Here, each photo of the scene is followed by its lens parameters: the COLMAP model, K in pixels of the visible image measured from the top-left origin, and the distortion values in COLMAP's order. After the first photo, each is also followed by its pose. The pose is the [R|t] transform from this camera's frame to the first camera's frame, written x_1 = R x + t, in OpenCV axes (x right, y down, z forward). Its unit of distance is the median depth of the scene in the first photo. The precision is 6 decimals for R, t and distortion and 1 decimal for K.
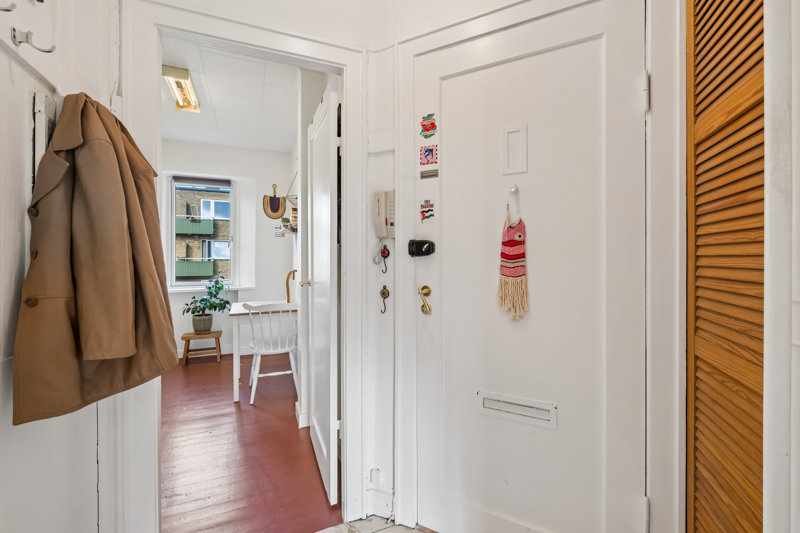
lens RADIAL K [[362.5, 0, 403.6], [0, 362.5, 261.0], [0, 0, 1]] dist [0.000184, -0.000070]
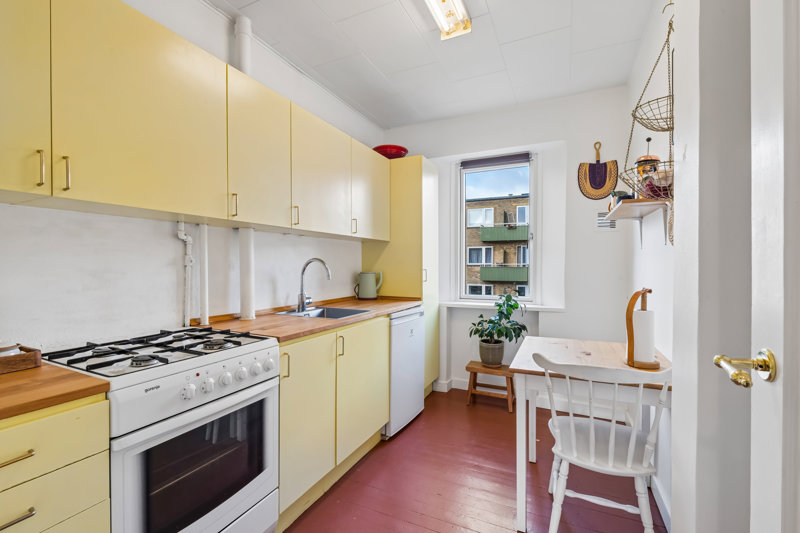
lens RADIAL K [[351.8, 0, 400.0], [0, 351.8, 266.5], [0, 0, 1]] dist [0.000862, -0.000095]
pose [[0.664268, 0.003893, -0.747484, -0.144075], [-0.003820, 0.999991, 0.001813, -0.003603], [0.747484, 0.001651, 0.664277, 0.387223]]
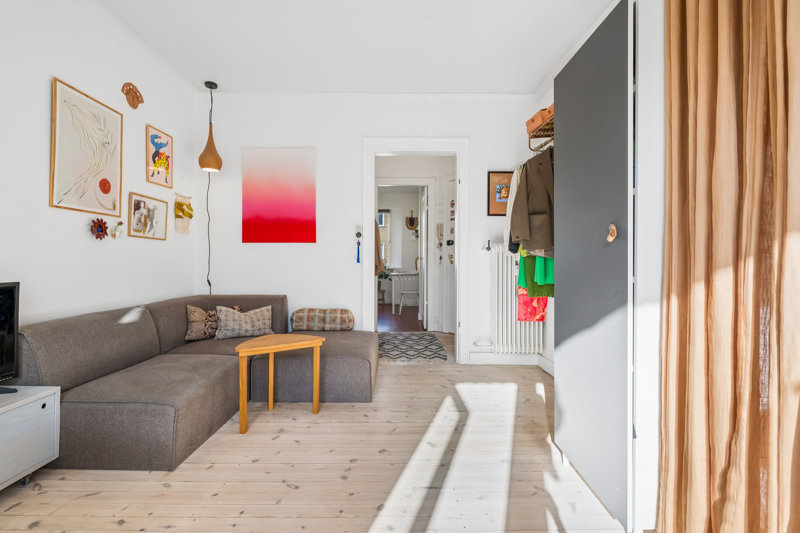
lens RADIAL K [[362.5, 0, 403.6], [0, 362.5, 261.0], [0, 0, 1]] dist [0.000184, -0.000070]
pose [[0.926630, 0.004005, -0.375954, 0.304564], [-0.005721, 0.999978, -0.003449, 0.048265], [0.375932, 0.005347, 0.926632, -0.733558]]
